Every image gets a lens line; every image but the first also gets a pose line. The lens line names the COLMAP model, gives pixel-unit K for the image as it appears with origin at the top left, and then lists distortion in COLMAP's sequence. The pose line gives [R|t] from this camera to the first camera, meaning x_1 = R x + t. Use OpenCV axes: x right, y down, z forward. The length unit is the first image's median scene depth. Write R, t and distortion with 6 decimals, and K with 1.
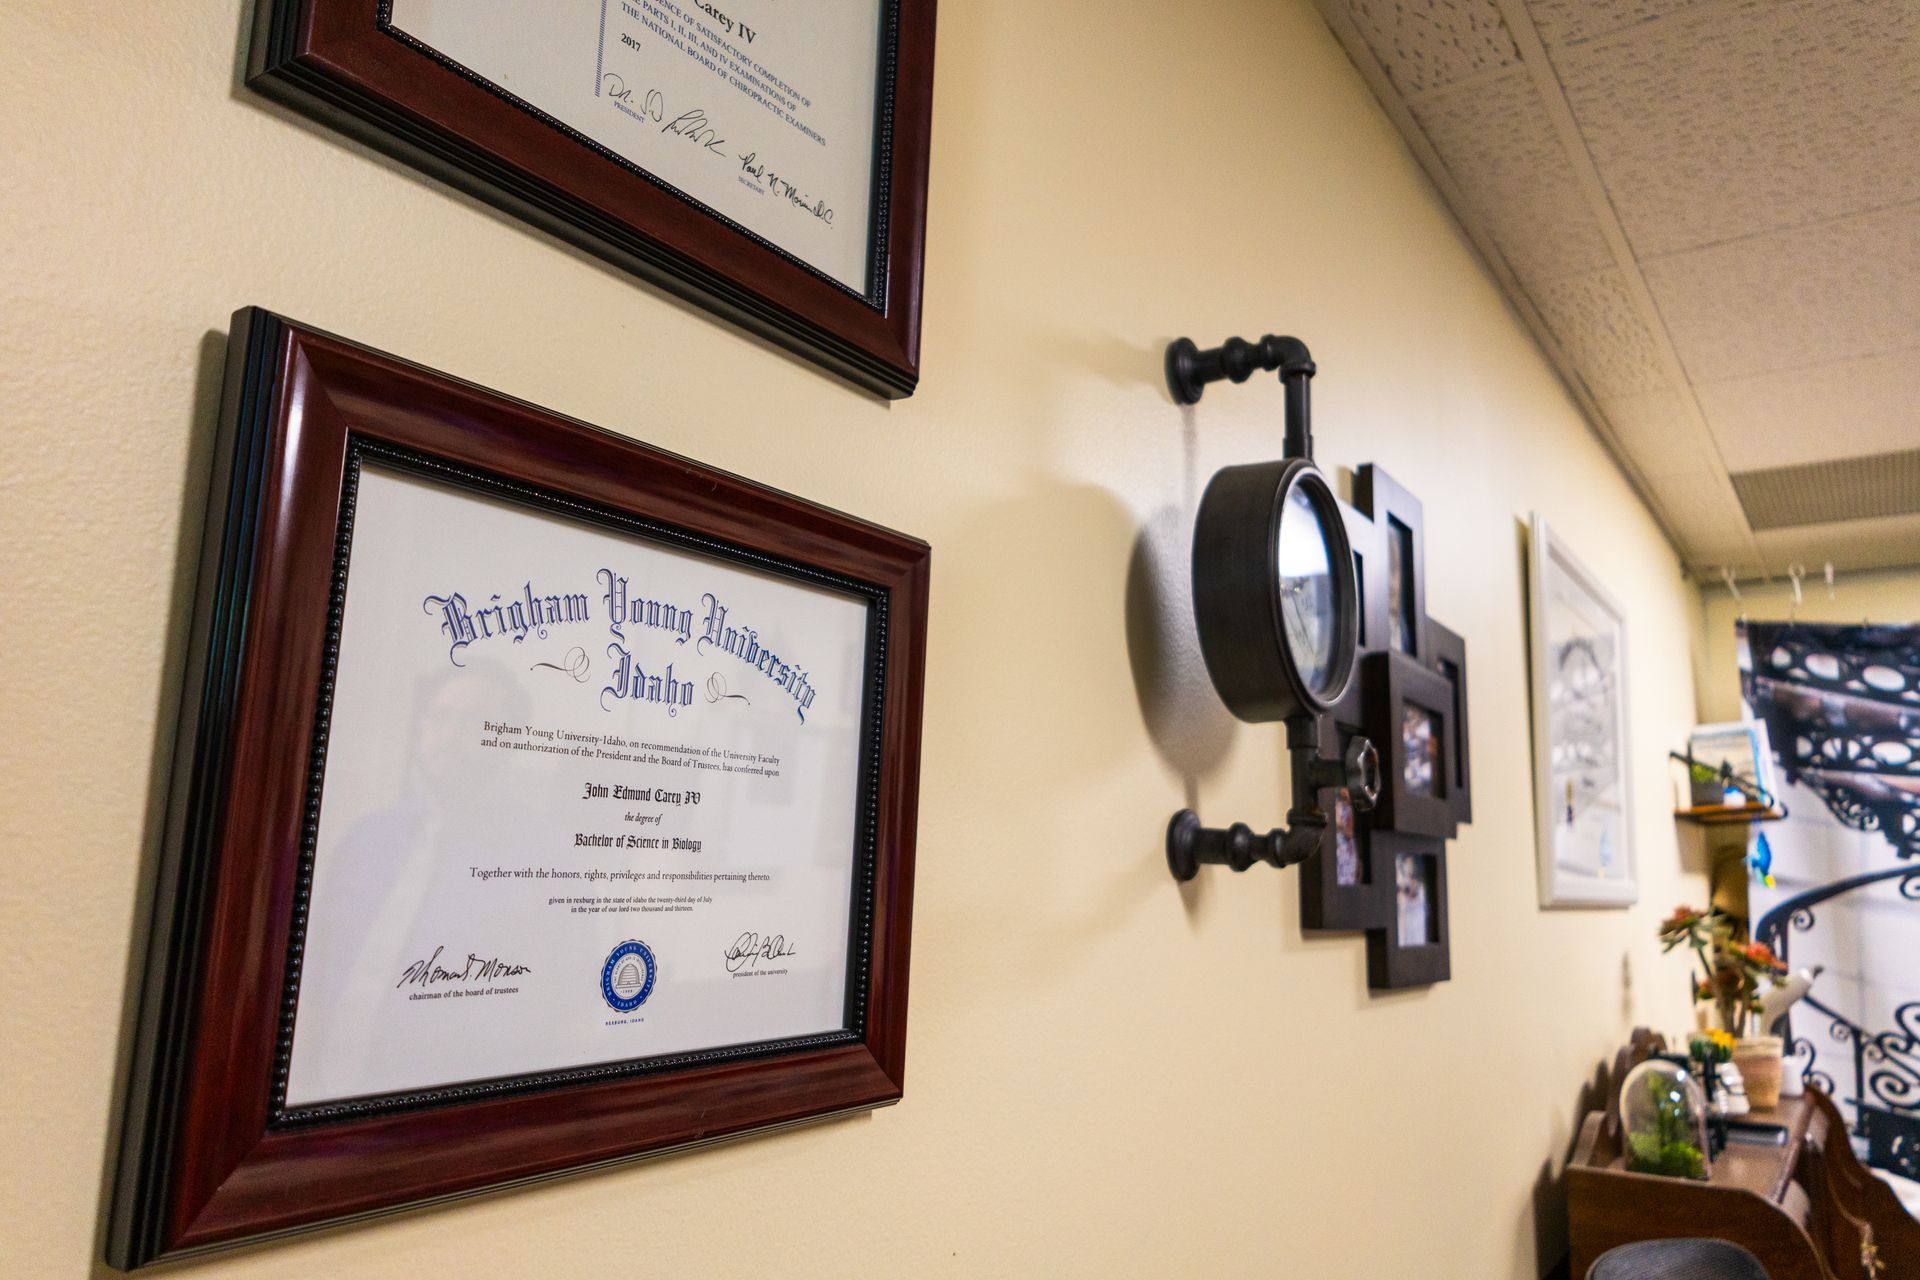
lens RADIAL K [[1323.5, 0, 971.1], [0, 1323.5, 634.9], [0, 0, 1]] dist [0.019486, -0.023599]
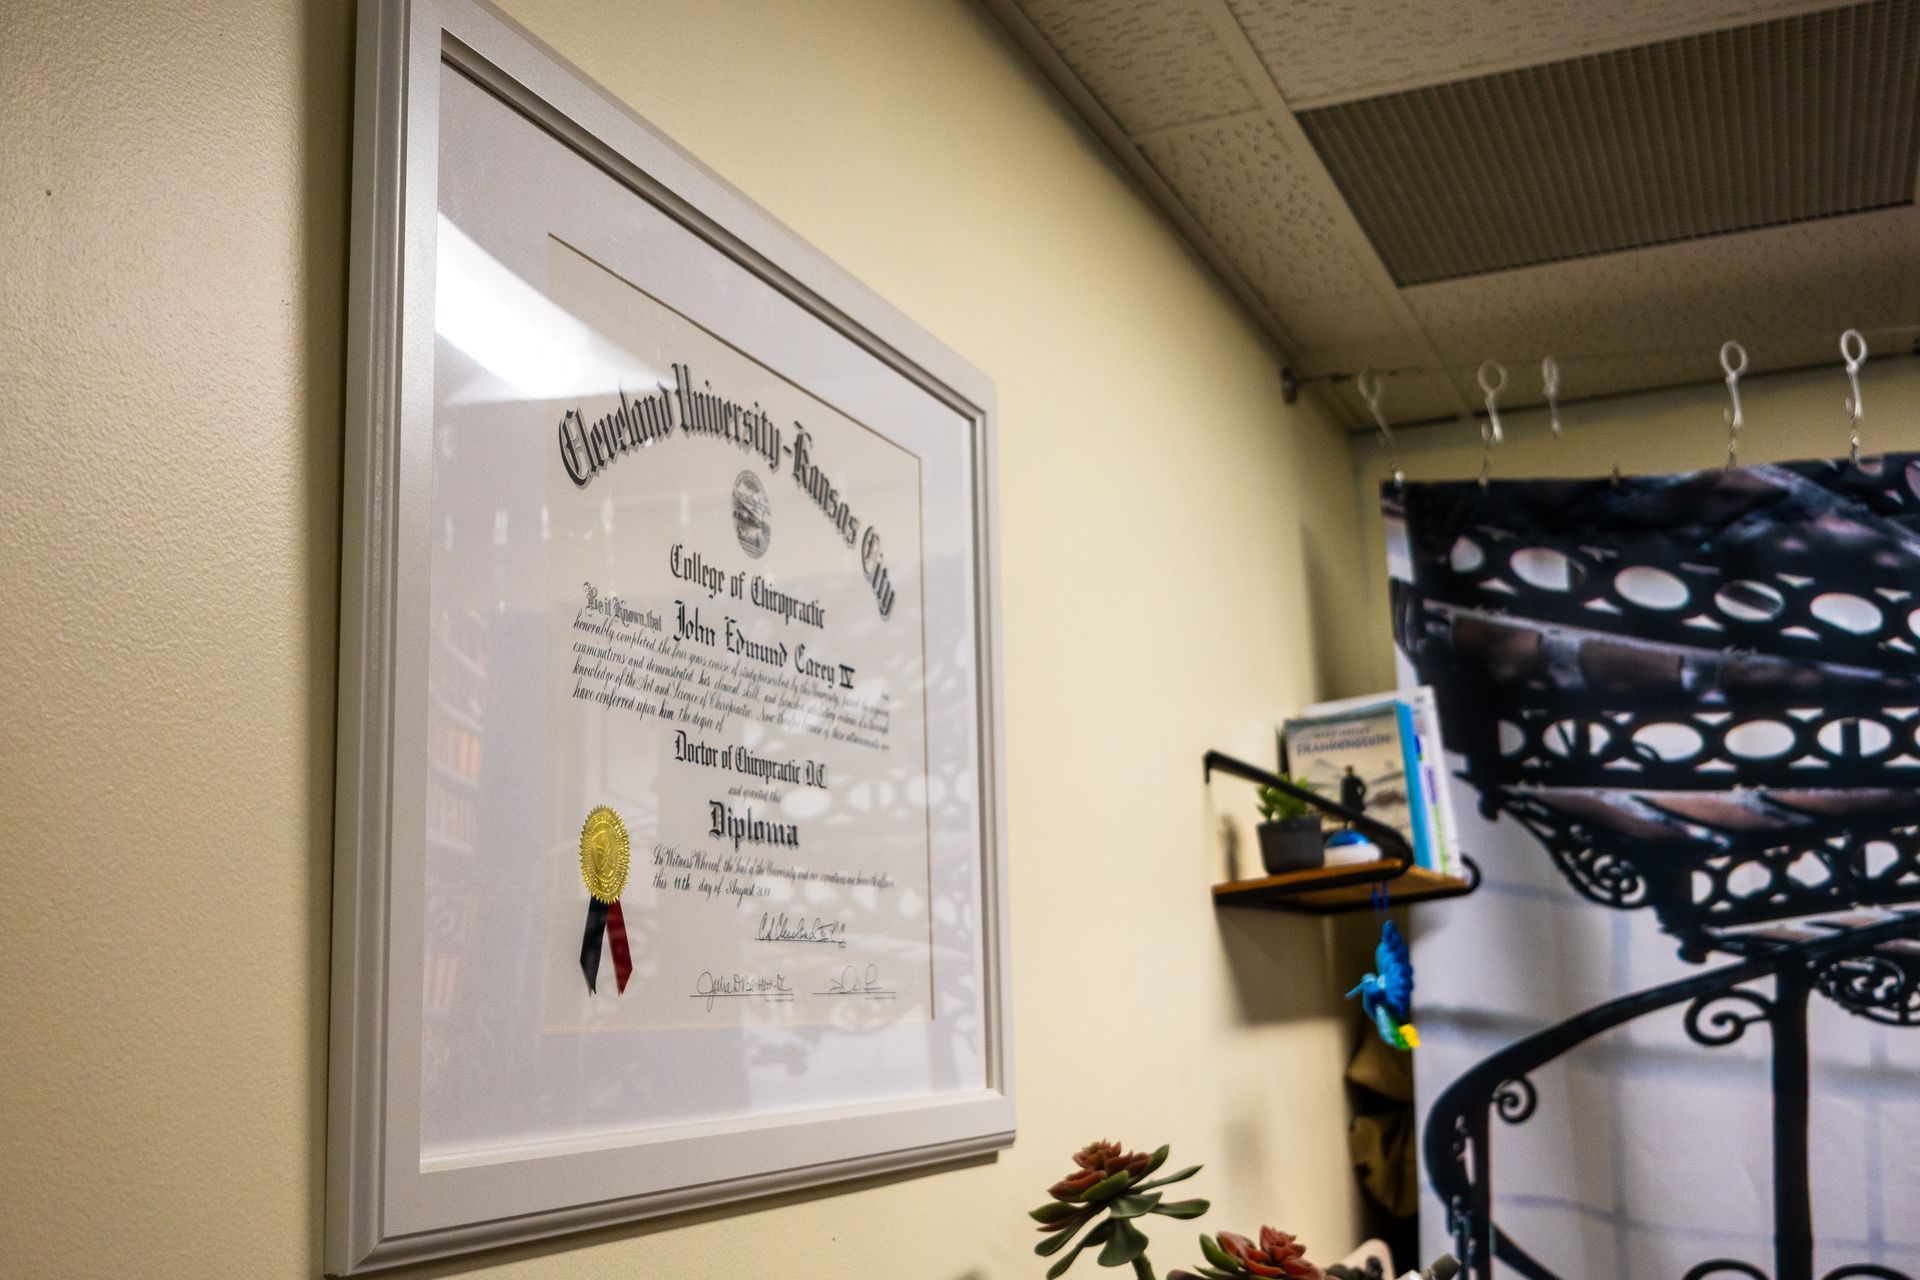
lens RADIAL K [[2176.2, 0, 960.0], [0, 2176.2, 640.0], [0, 0, 1]] dist [0.001022, -0.049163]
pose [[0.968833, -0.028699, 0.246047, 0.246410], [0.028016, 0.999588, 0.006277, 0.038994], [-0.246126, 0.000812, 0.969238, 0.292800]]
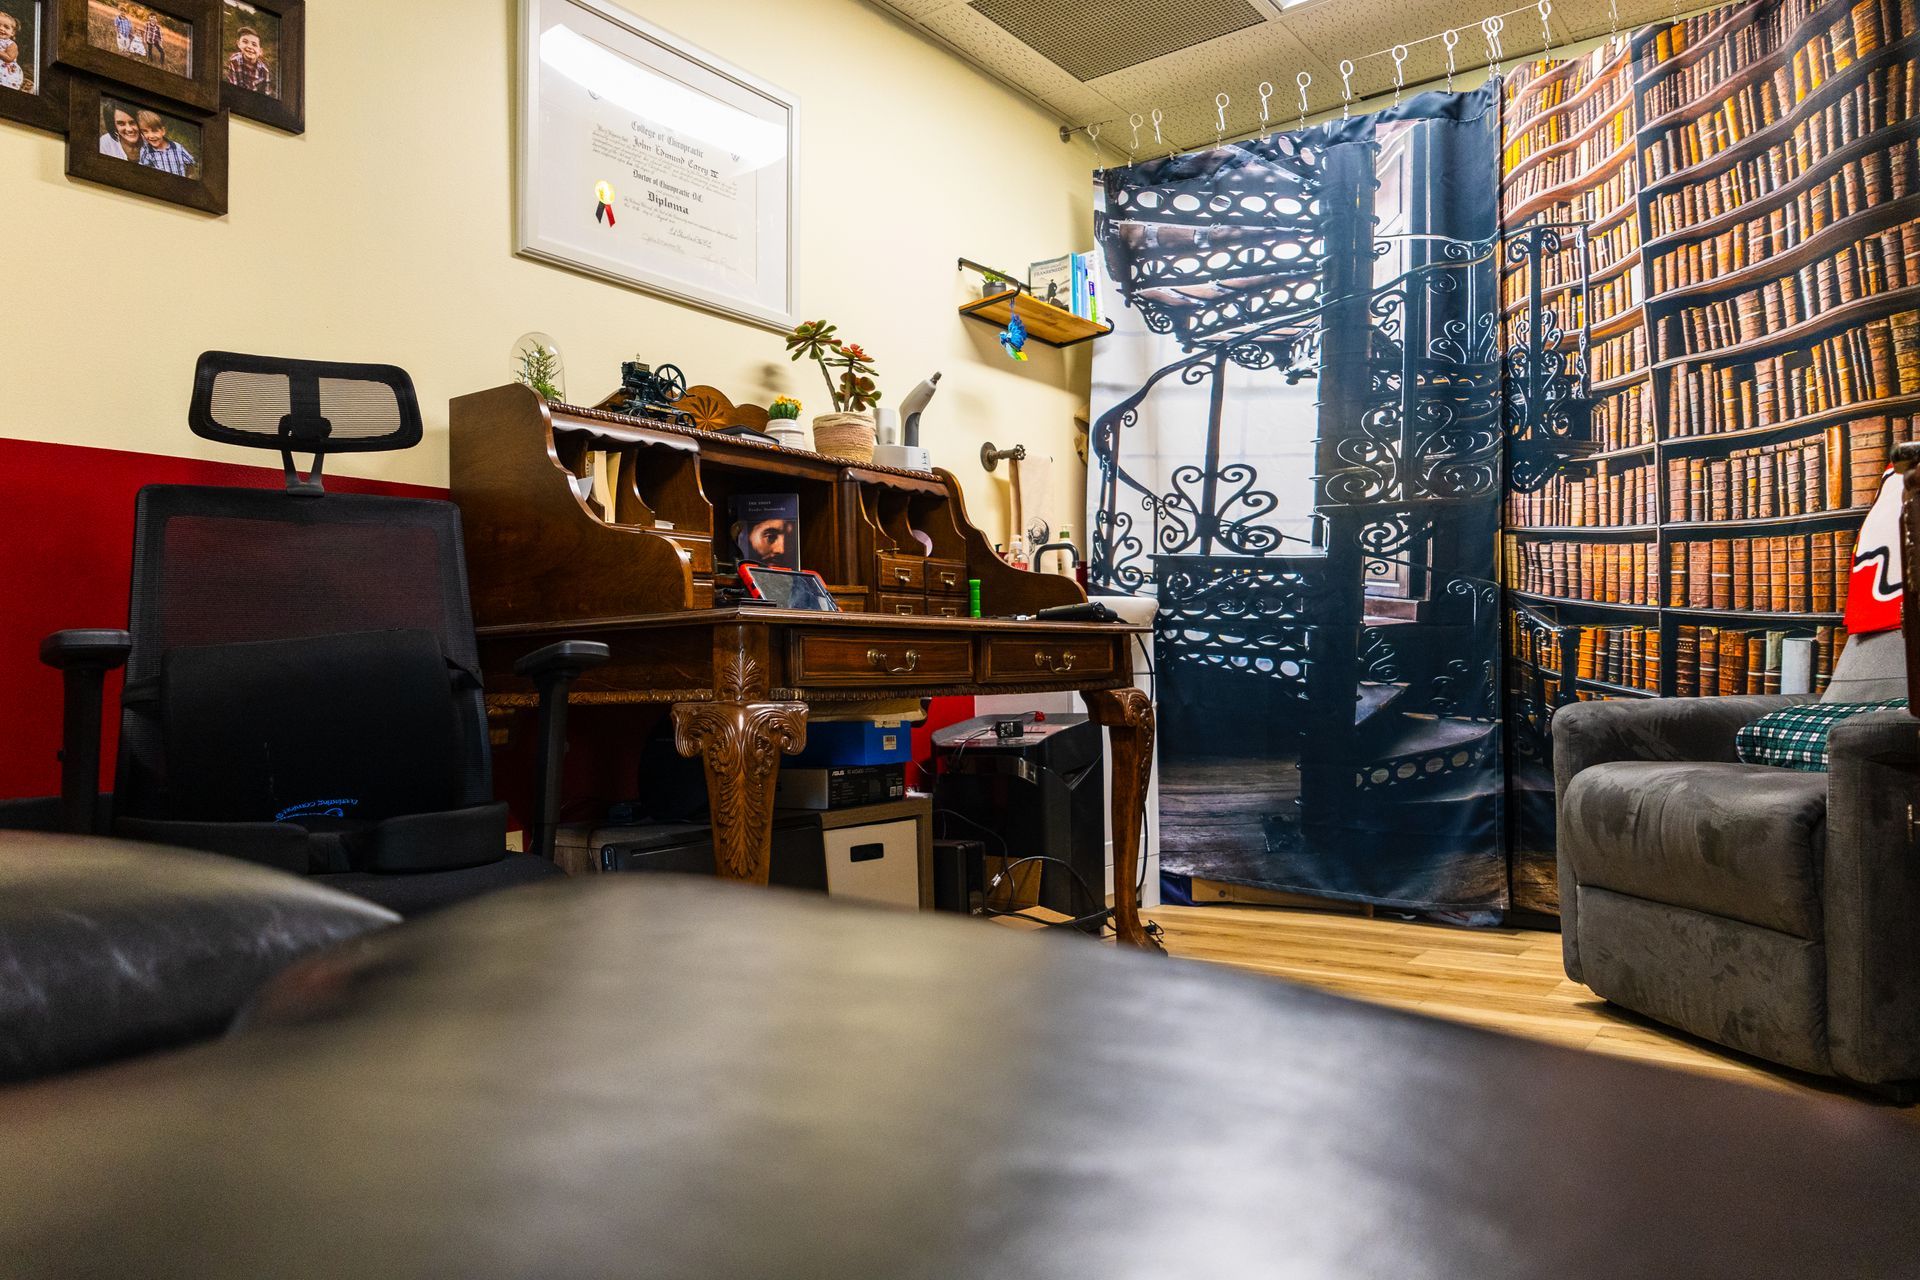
lens RADIAL K [[1323.5, 0, 971.1], [0, 1323.5, 634.9], [0, 0, 1]] dist [0.019486, -0.023599]
pose [[0.998784, -0.046527, -0.016323, 0.495652], [0.048385, 0.988569, 0.142797, 0.231888], [0.009492, -0.143413, 0.989617, -0.215500]]
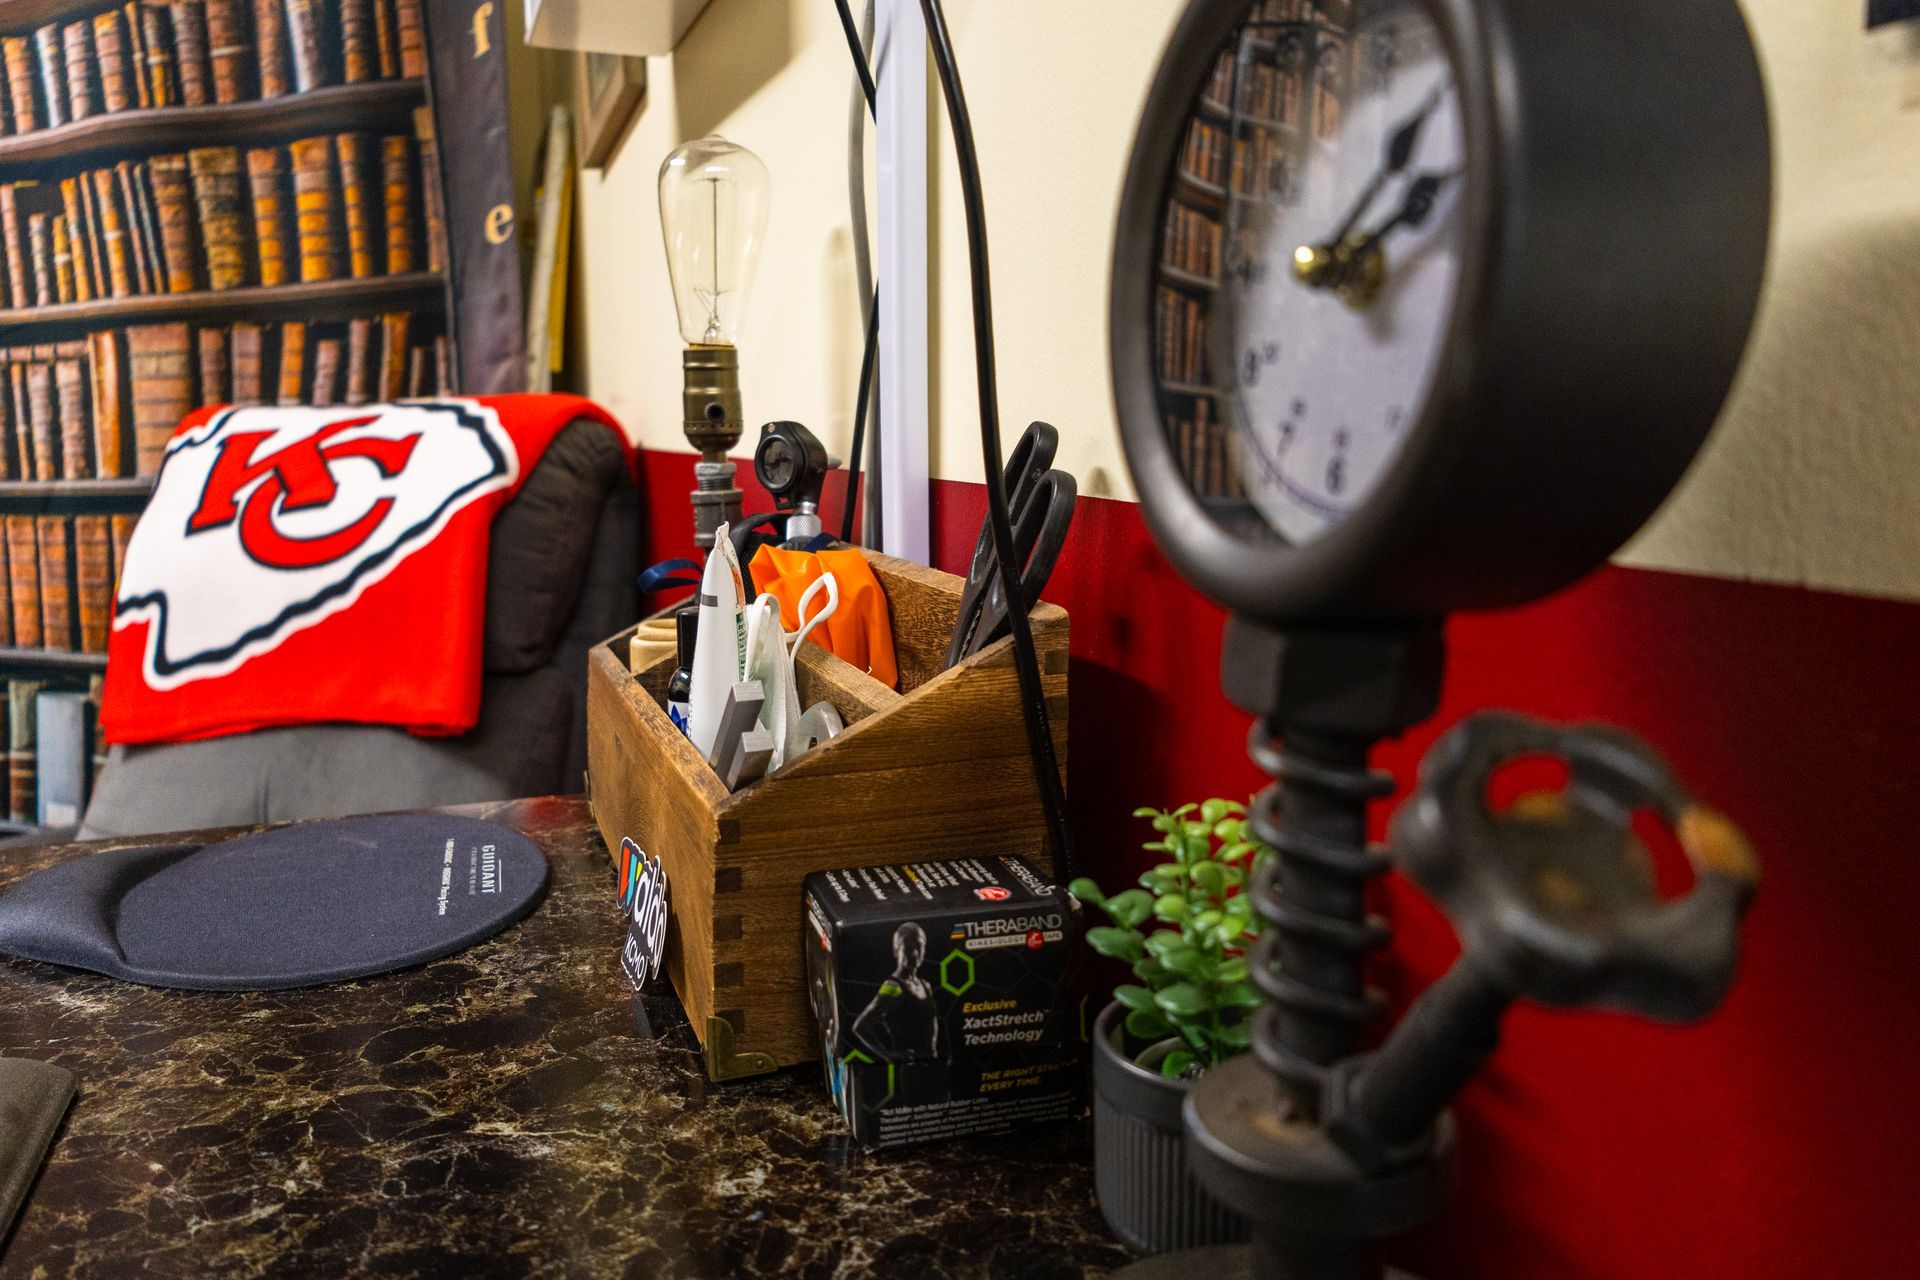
lens RADIAL K [[1449.6, 0, 960.0], [0, 1449.6, 640.0], [0, 0, 1]] dist [-0.005051, -0.005785]
pose [[0.563575, -0.145068, 0.813227, 0.774203], [-0.135145, 0.955003, 0.264016, 0.172585], [-0.814935, -0.258696, 0.518611, 0.096382]]
